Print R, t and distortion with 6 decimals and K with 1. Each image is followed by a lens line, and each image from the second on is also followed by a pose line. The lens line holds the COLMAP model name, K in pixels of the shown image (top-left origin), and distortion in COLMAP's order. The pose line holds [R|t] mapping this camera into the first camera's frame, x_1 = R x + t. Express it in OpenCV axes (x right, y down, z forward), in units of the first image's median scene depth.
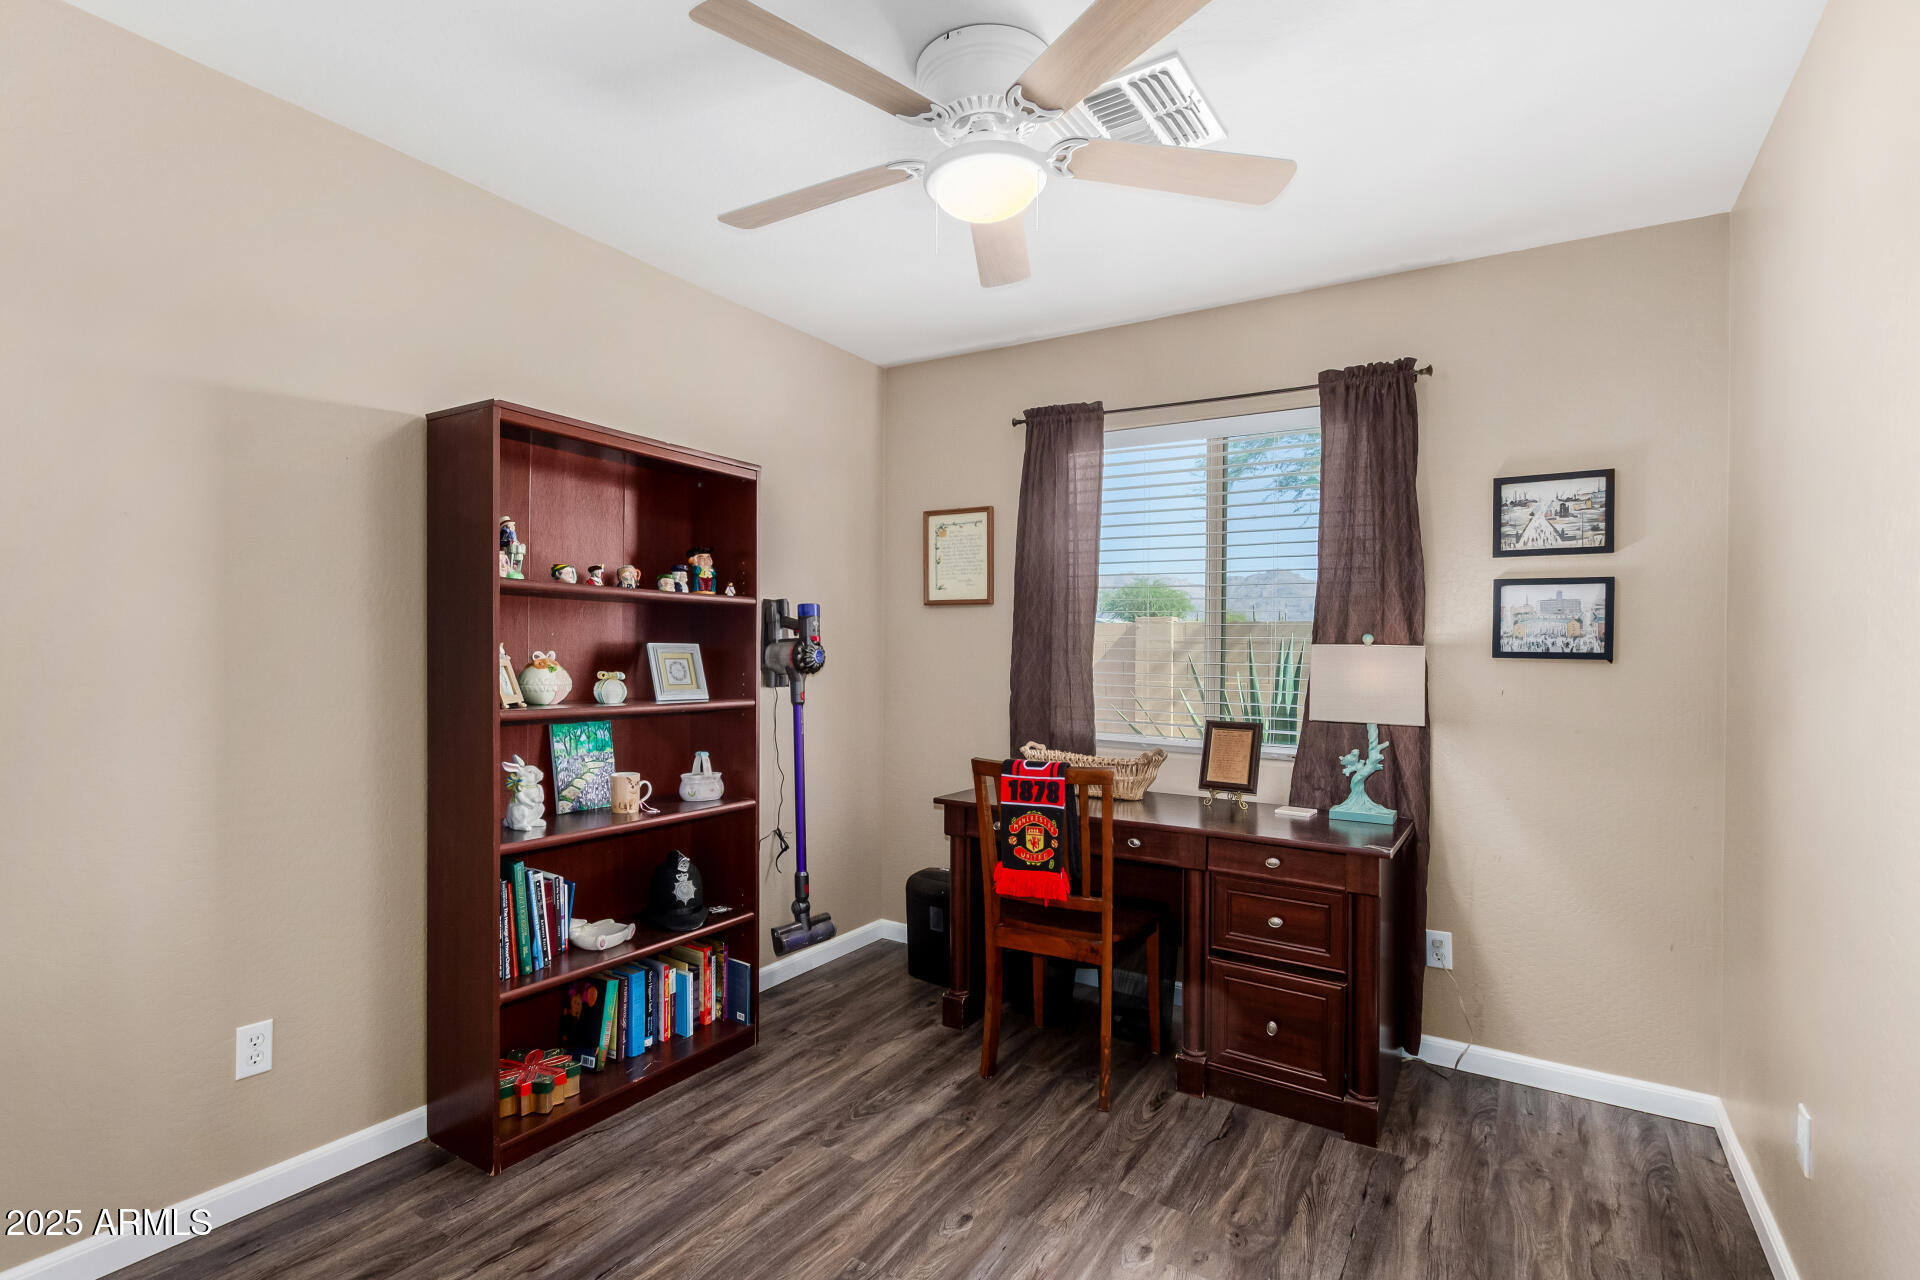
lens RADIAL K [[884.6, 0, 953.9], [0, 884.6, 649.2], [0, 0, 1]] dist [0.000174, -0.000464]
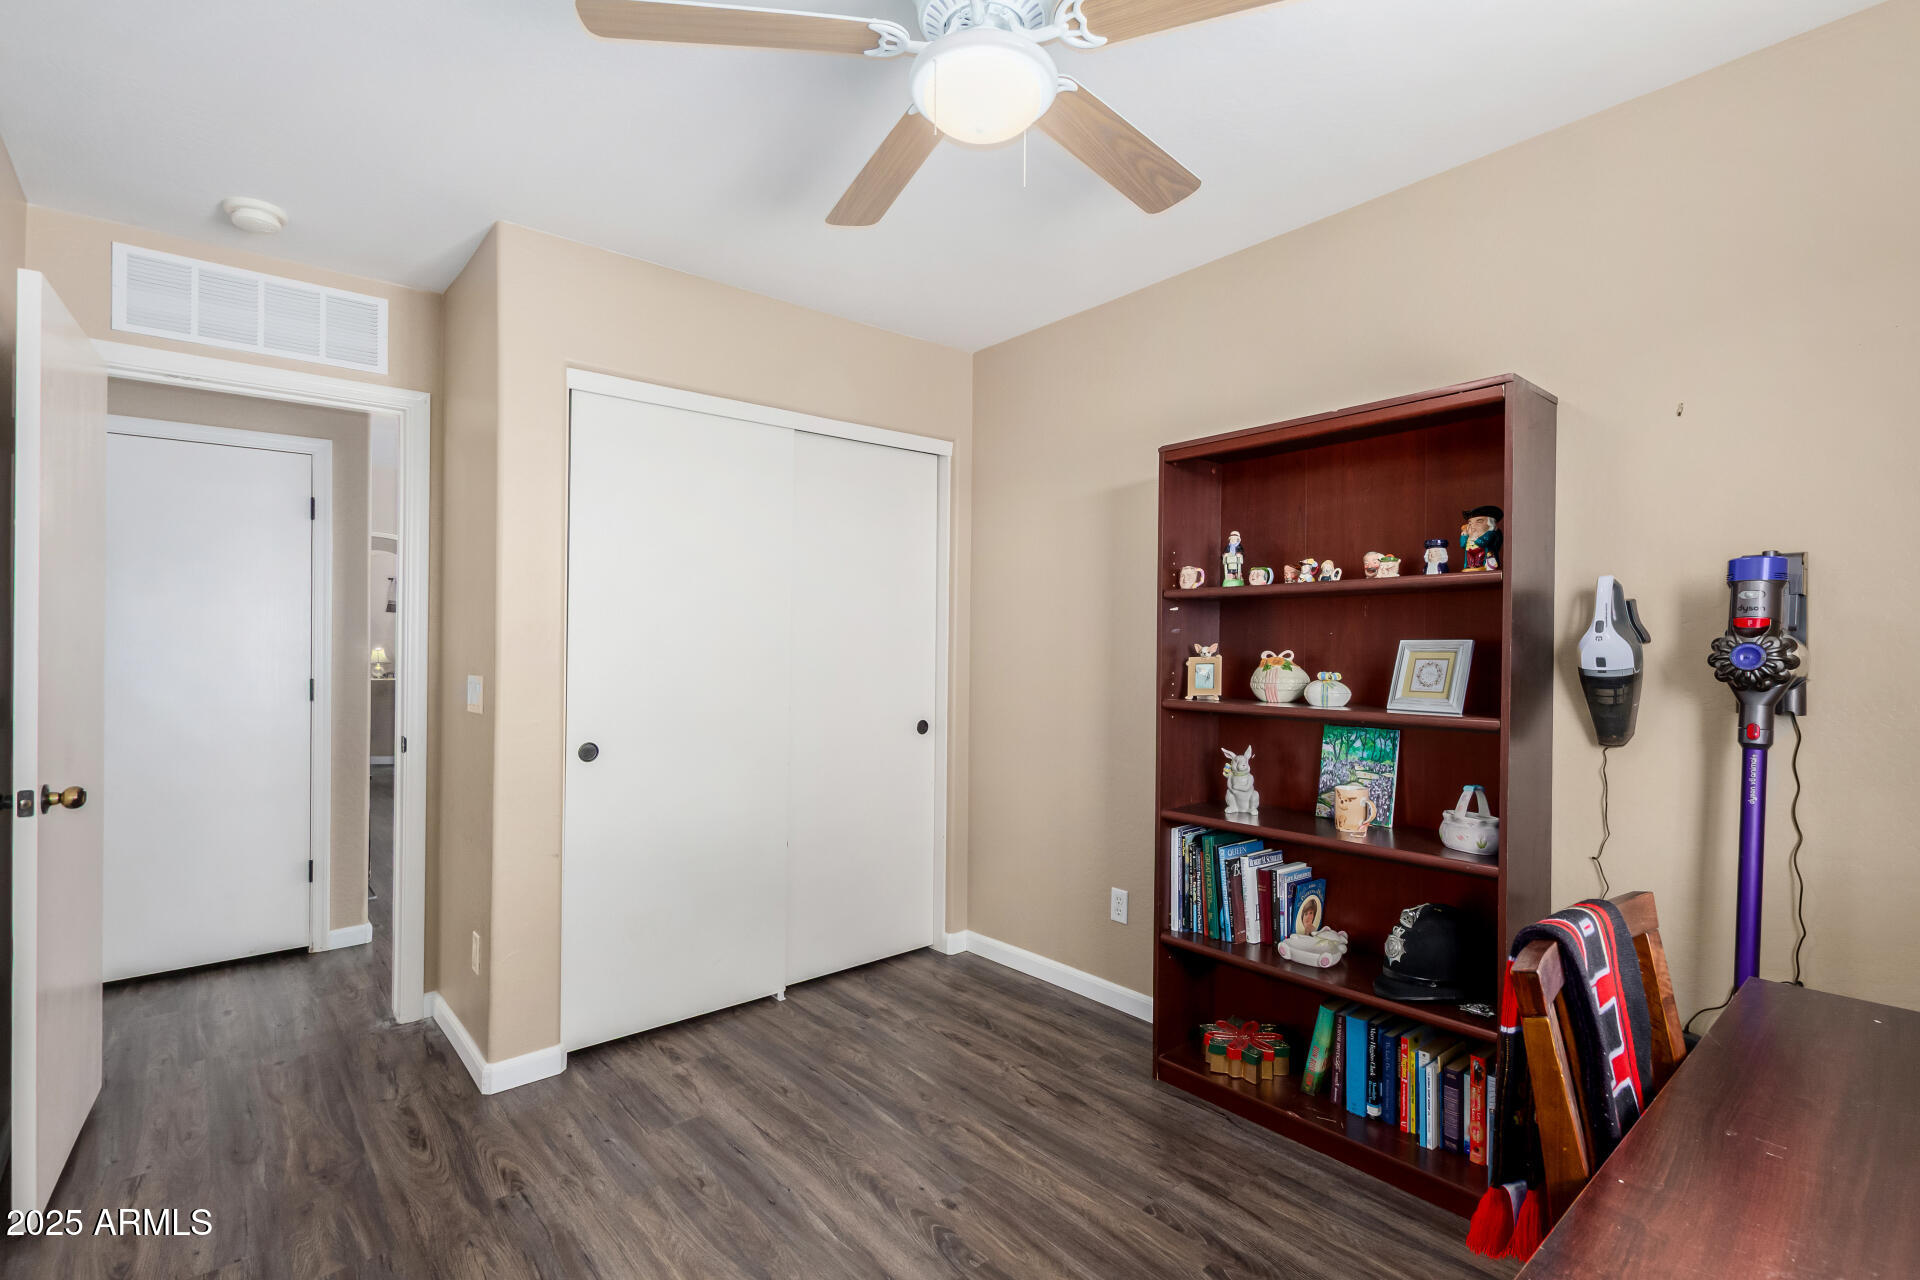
lens RADIAL K [[884.6, 0, 951.1], [0, 884.6, 649.0], [0, 0, 1]] dist [0.000174, -0.000464]
pose [[-0.285068, -0.011415, -0.958439, 0.601819], [-0.003657, 0.999935, -0.010821, 0.013011], [0.958500, 0.000420, -0.285091, 0.878599]]
